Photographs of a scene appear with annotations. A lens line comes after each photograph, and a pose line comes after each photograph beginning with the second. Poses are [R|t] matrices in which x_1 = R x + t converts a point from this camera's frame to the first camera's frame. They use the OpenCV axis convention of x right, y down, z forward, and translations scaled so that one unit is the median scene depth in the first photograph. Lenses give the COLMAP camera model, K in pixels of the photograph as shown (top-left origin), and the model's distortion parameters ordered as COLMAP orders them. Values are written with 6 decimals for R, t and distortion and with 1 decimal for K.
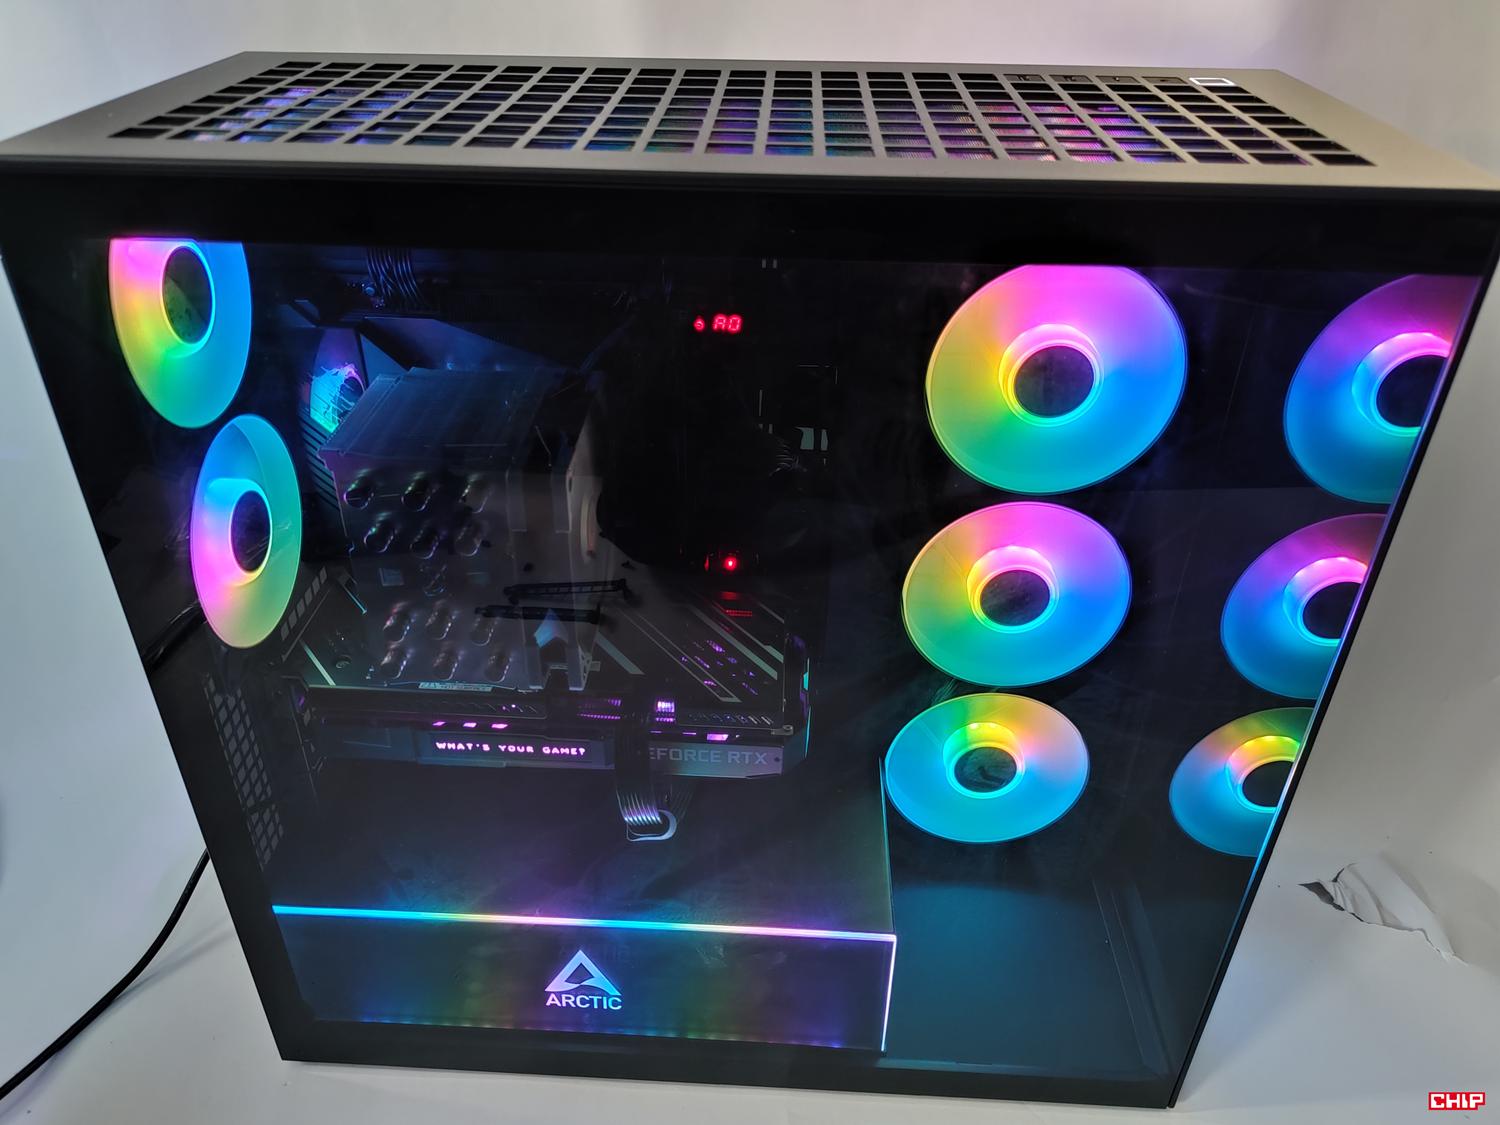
lens RADIAL K [[1102.2, 0, 753.4], [0, 1102.2, 566.5], [0, 0, 1]] dist [0.036000, -0.009343]
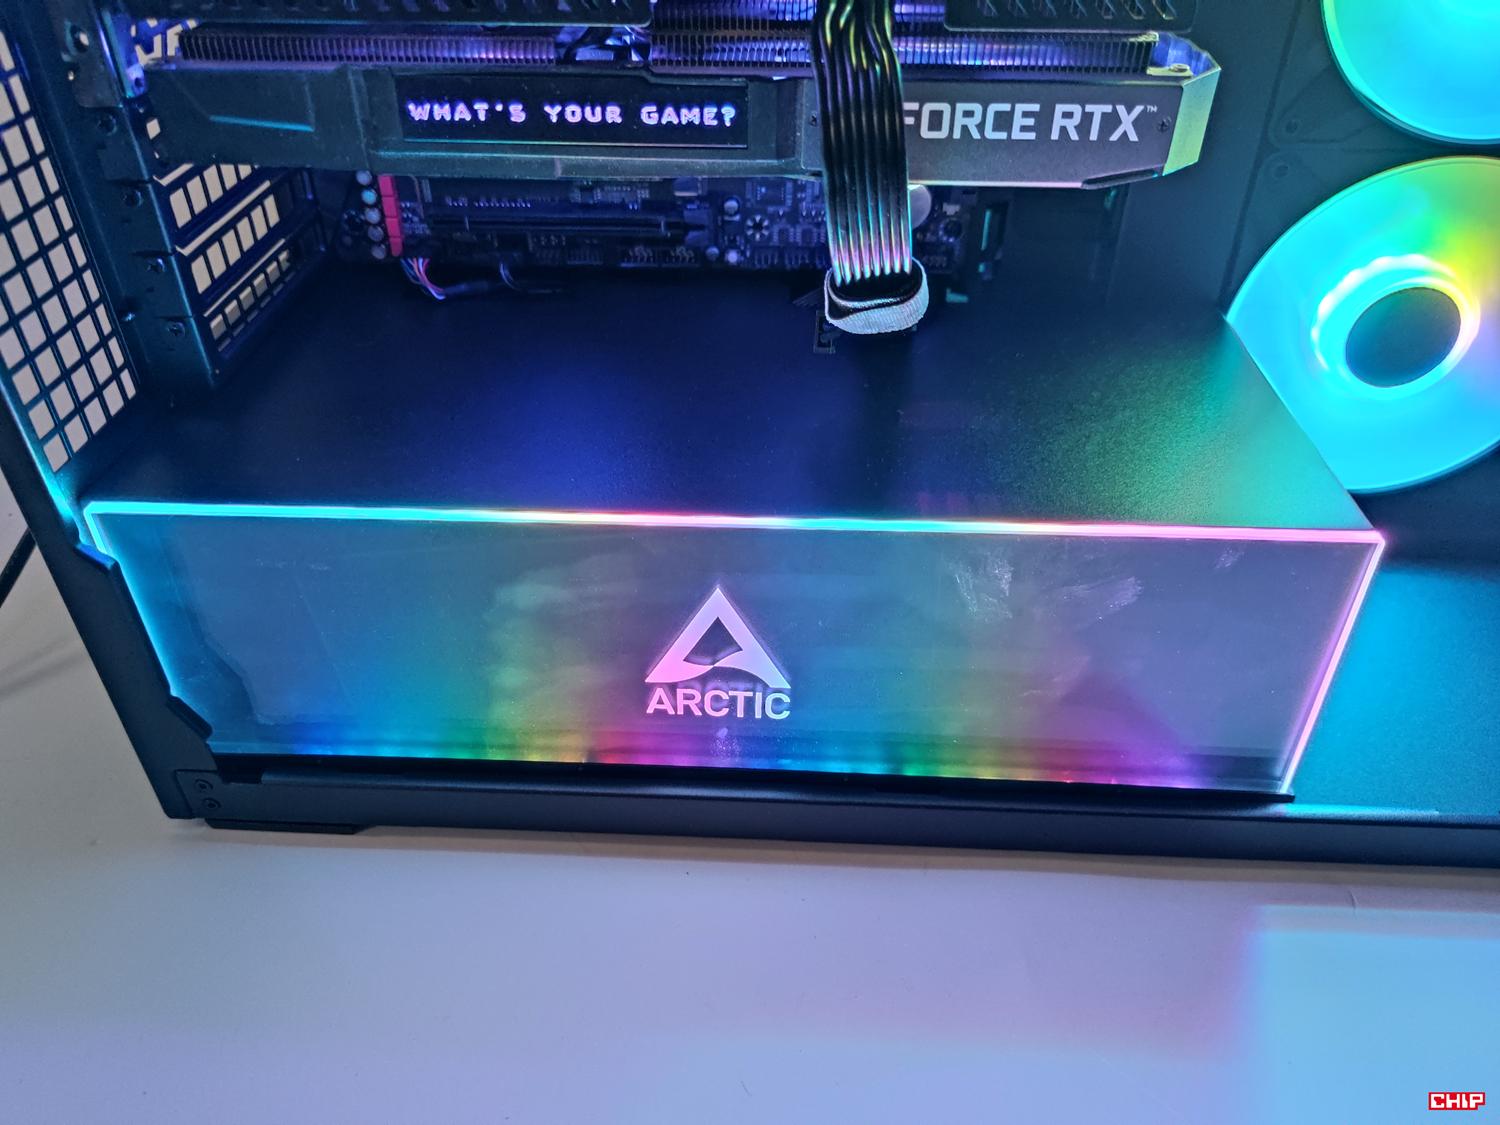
lens RADIAL K [[1109.6, 0, 758.3], [0, 1109.6, 571.4], [0, 0, 1]] dist [-0.006295, -0.005962]
pose [[0.999867, -0.012654, -0.010333, -0.132505], [0.013474, 0.996410, 0.083583, 0.297062], [0.009238, -0.083711, 0.996447, 0.501373]]
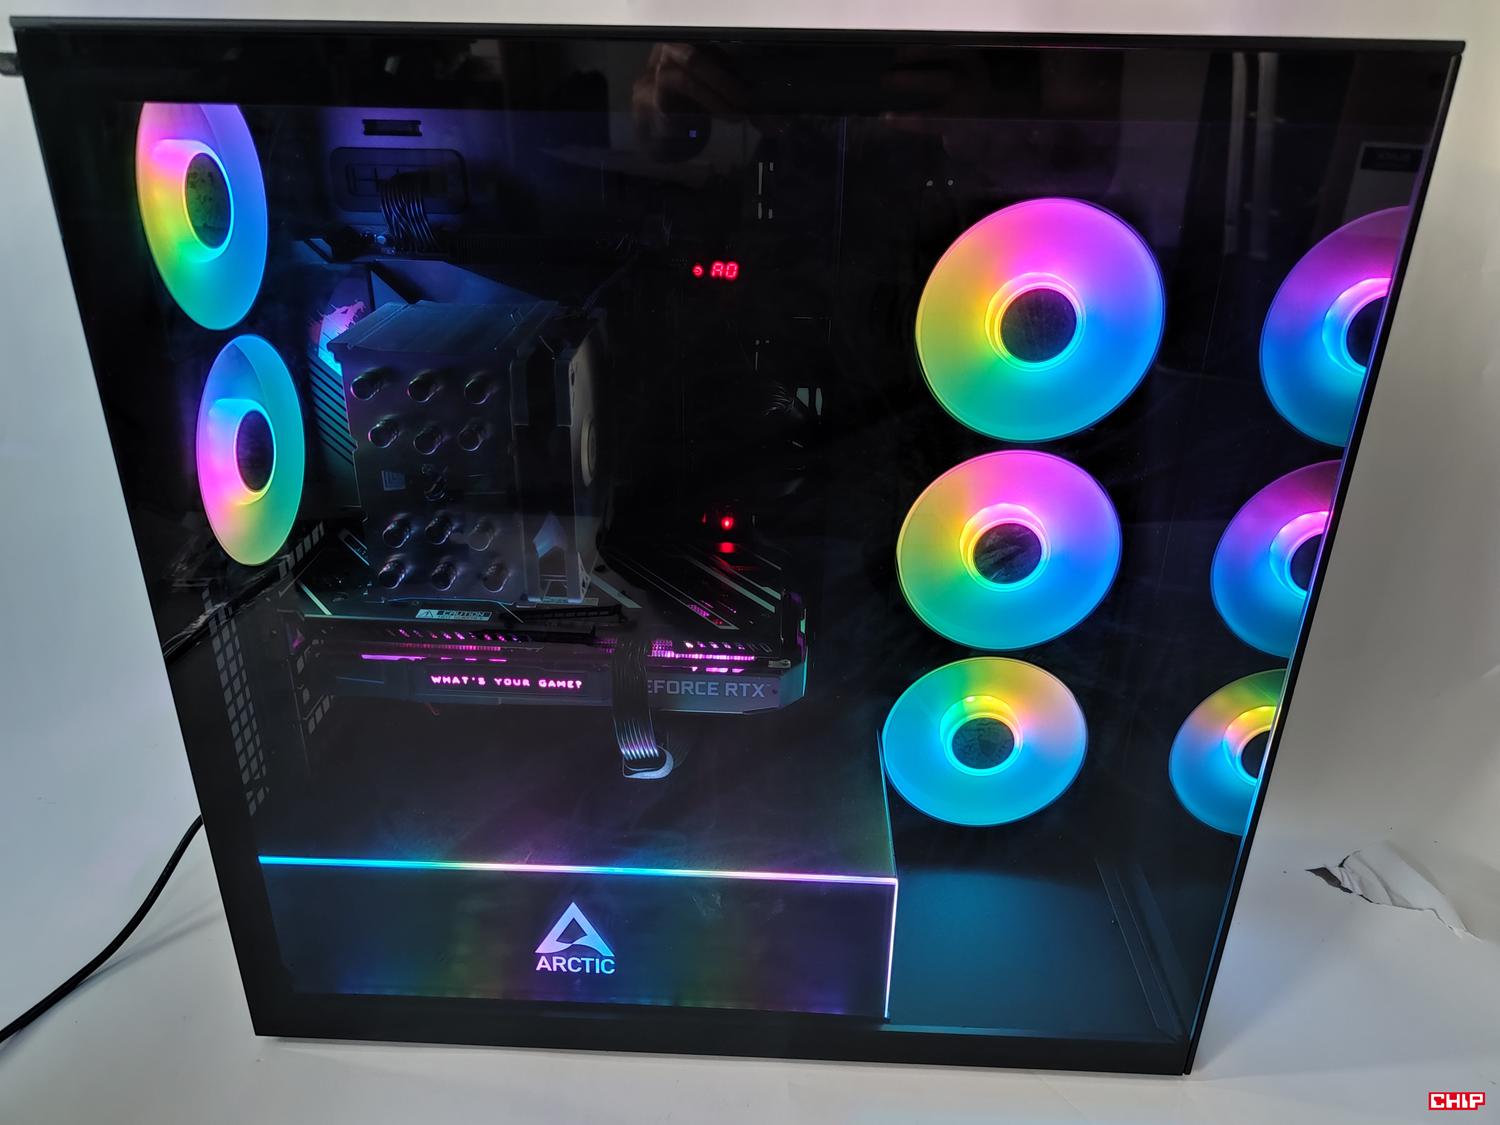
lens RADIAL K [[1102.2, 0, 765.5], [0, 1102.2, 565.5], [0, 0, 1]] dist [0.036000, -0.009343]
pose [[0.999850, -0.002709, 0.017084, -0.003575], [0.004832, 0.992084, -0.125483, 0.175909], [-0.016608, 0.125547, 0.991949, -0.001464]]
